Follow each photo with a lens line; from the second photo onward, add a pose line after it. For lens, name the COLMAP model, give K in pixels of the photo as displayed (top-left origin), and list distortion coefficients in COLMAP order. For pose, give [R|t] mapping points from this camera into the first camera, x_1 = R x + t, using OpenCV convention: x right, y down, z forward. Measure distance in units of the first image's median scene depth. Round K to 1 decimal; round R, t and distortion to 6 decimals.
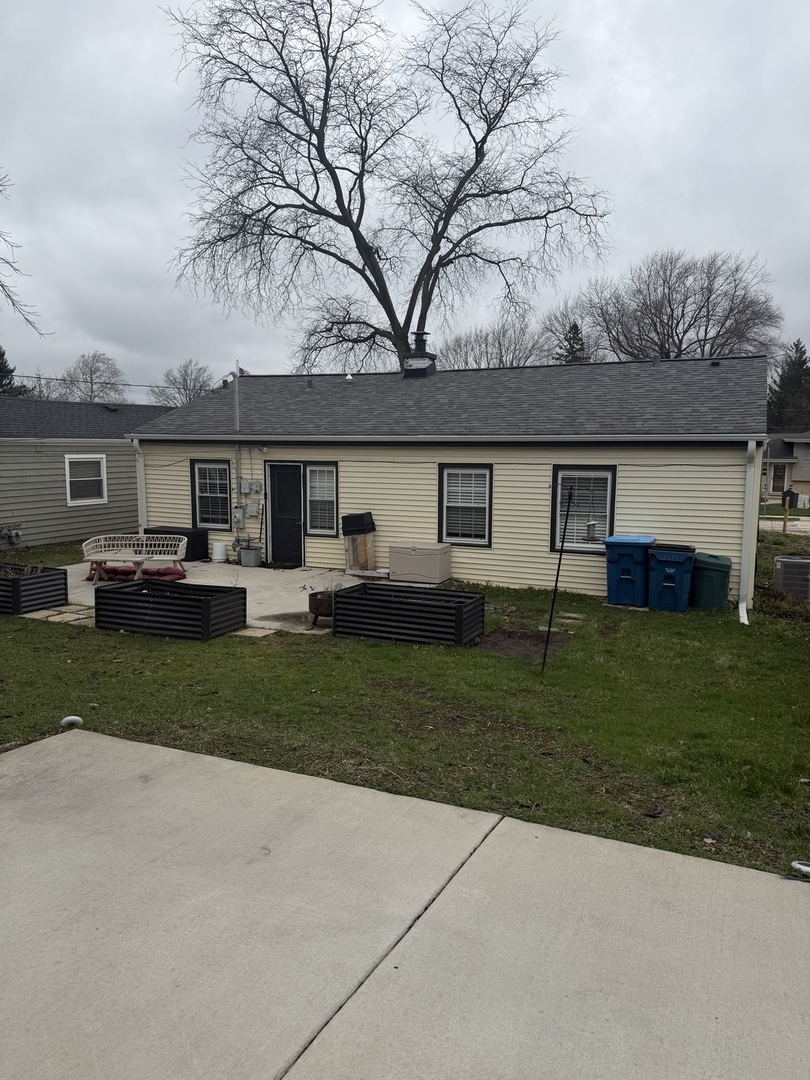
lens RADIAL K [[726.0, 0, 406.2], [0, 726.0, 545.6], [0, 0, 1]] dist [0.081804, -0.108518]
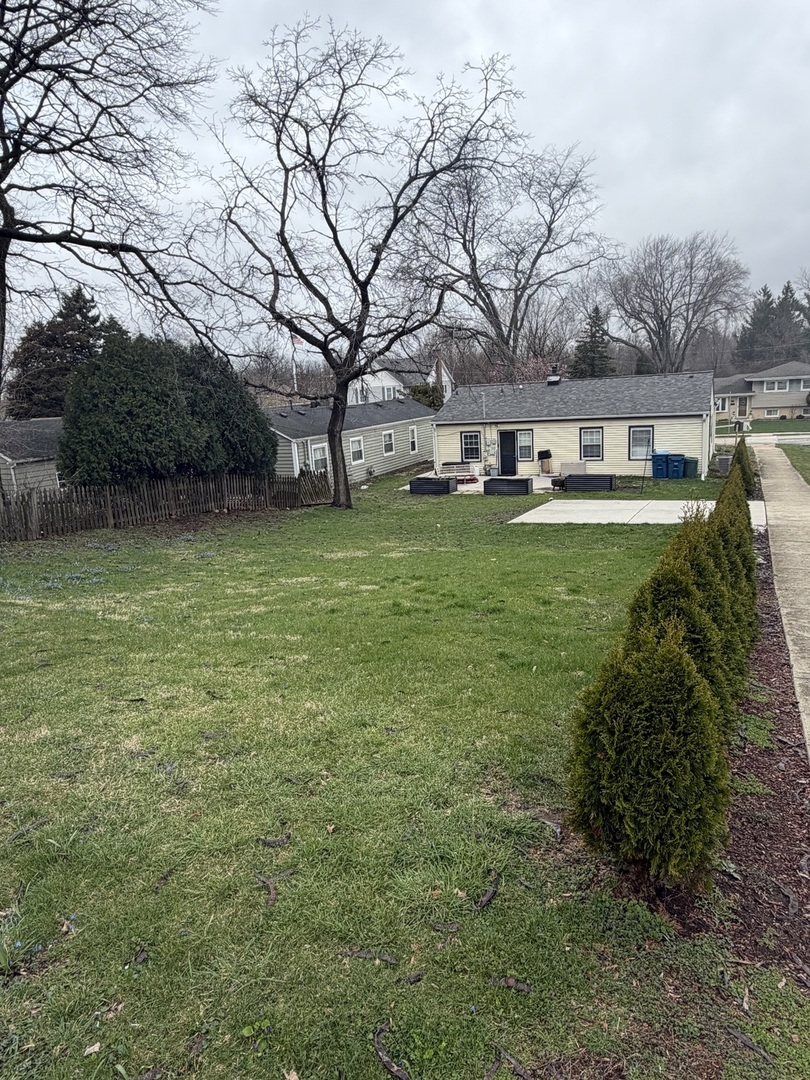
lens RADIAL K [[671.9, 0, 404.1], [0, 671.9, 546.5], [0, 0, 1]] dist [0.005139, 0.001589]
pose [[0.997647, -0.063374, -0.026144, -0.460250], [0.065670, 0.992905, 0.099130, 0.019682], [0.019676, -0.100613, 0.994731, -1.175795]]
